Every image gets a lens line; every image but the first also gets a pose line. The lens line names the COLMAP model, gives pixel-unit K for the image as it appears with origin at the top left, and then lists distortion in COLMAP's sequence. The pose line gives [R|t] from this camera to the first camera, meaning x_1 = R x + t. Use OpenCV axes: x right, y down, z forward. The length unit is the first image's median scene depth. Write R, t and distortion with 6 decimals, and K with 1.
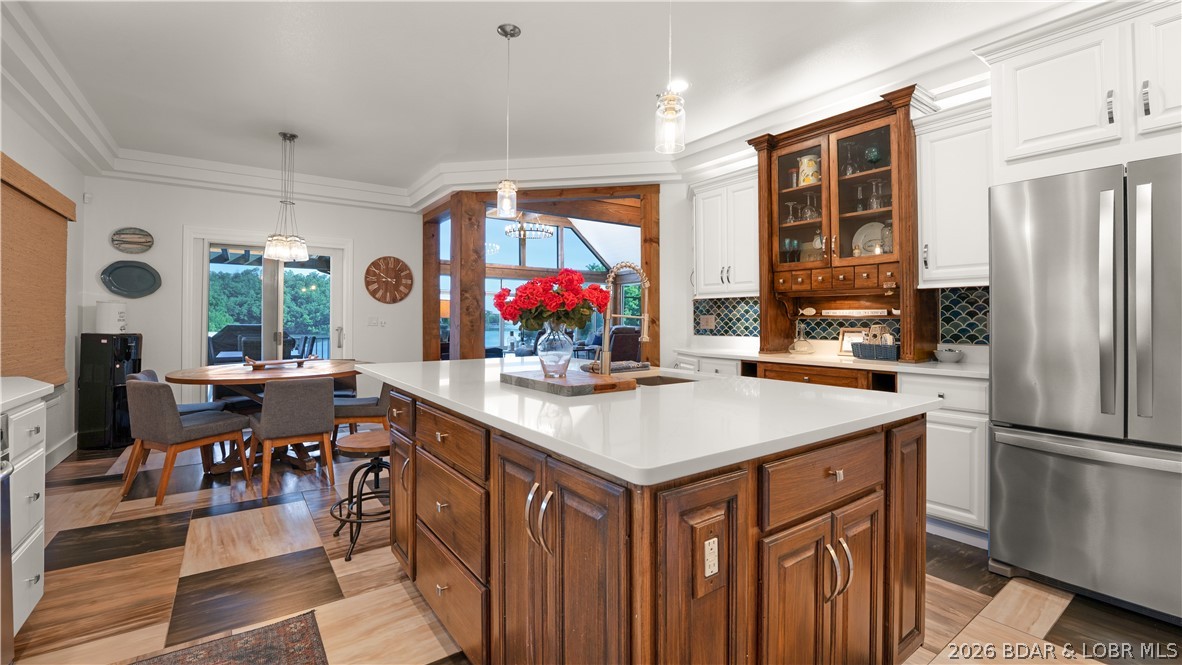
lens RADIAL K [[485.0, 0, 586.0], [0, 485.0, 322.4], [0, 0, 1]] dist [-0.013161, -0.001710]
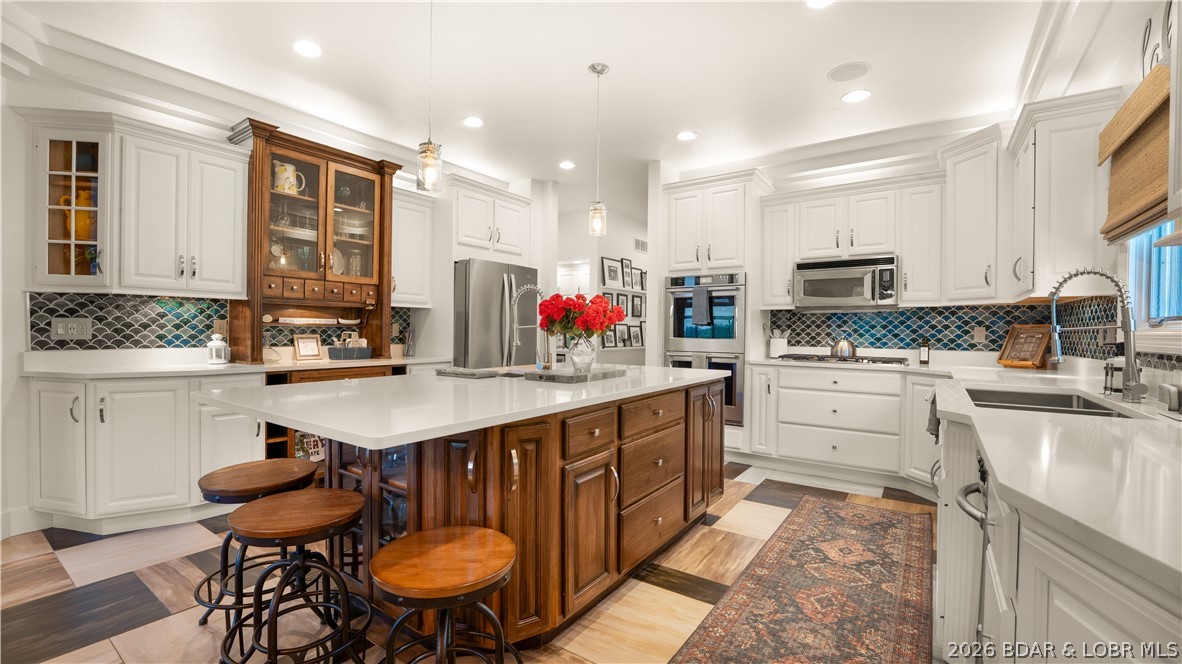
lens RADIAL K [[485.0, 0, 585.3], [0, 485.0, 333.1], [0, 0, 1]] dist [-0.013161, -0.001710]
pose [[-0.294325, -0.012302, 0.955626, -0.572904], [-0.006767, 0.999919, 0.010788, -0.006781], [-0.955682, -0.003291, -0.294384, 0.587233]]
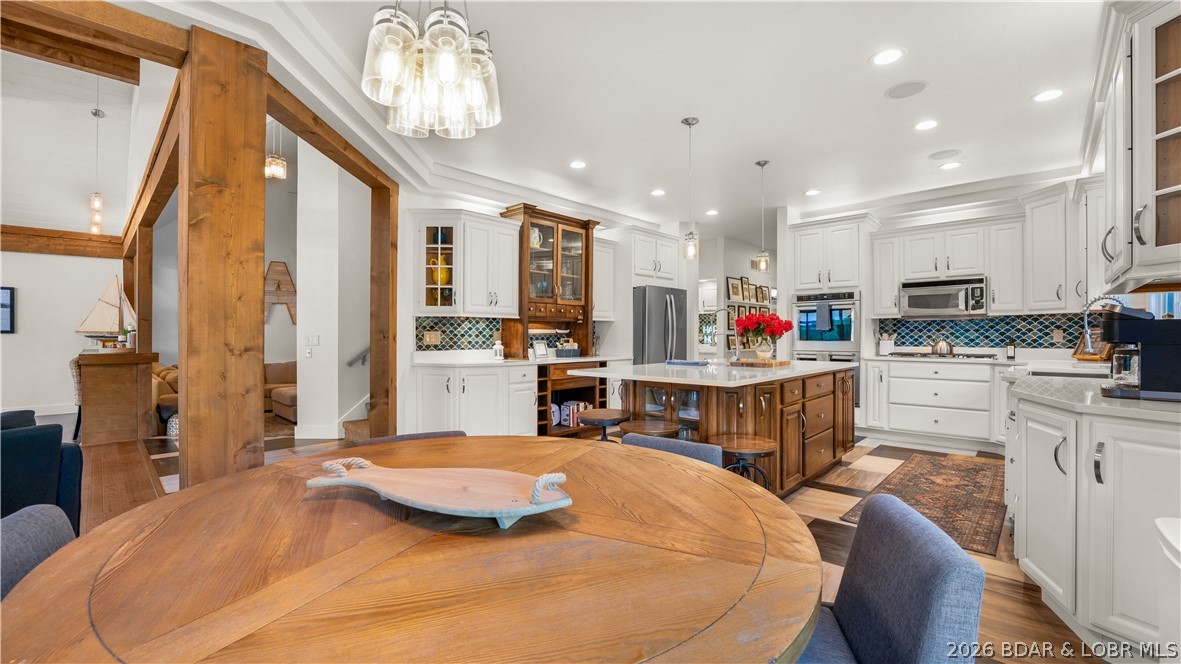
lens RADIAL K [[484.6, 0, 569.0], [0, 484.6, 335.3], [0, 0, 1]] dist [-0.013161, -0.001710]
pose [[-0.135543, -0.003251, 0.990766, -0.884553], [0.004477, 0.999982, 0.003894, -0.010094], [-0.990761, 0.004964, -0.135526, 0.915446]]
